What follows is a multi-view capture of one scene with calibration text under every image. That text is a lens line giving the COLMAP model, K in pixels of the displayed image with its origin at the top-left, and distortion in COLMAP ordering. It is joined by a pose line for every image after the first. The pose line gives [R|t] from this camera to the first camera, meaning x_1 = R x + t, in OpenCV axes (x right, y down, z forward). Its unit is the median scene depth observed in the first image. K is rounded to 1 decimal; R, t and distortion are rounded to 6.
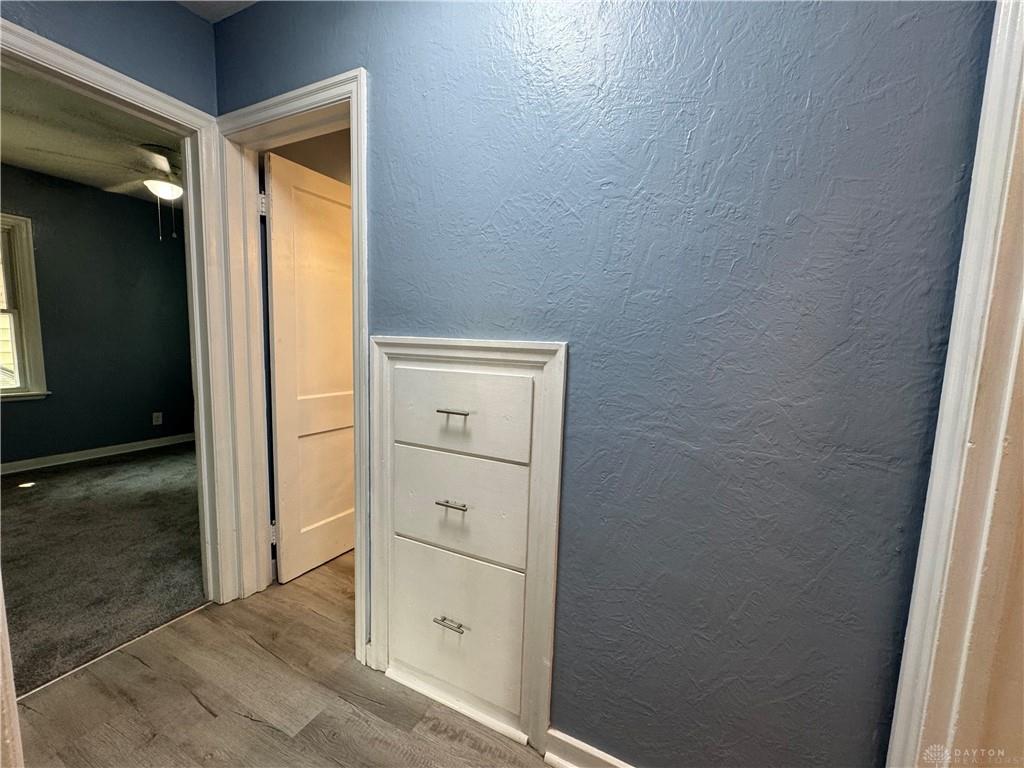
lens RADIAL K [[407.9, 0, 514.2], [0, 407.9, 386.5], [0, 0, 1]] dist [-0.002538, -0.000082]
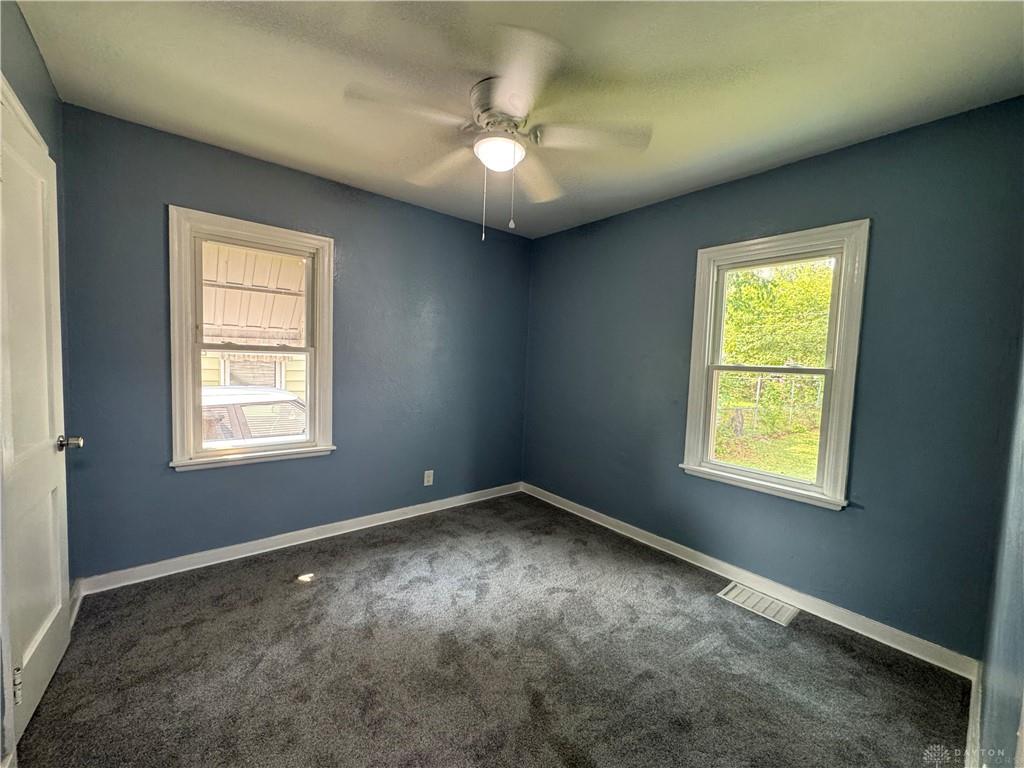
lens RADIAL K [[407.9, 0, 514.2], [0, 407.9, 386.5], [0, 0, 1]] dist [-0.002538, -0.000082]
pose [[0.912577, 0.021793, -0.408325, -0.559926], [-0.047507, 0.997467, -0.052939, -0.094448], [0.406137, 0.067709, 0.911300, 0.454863]]
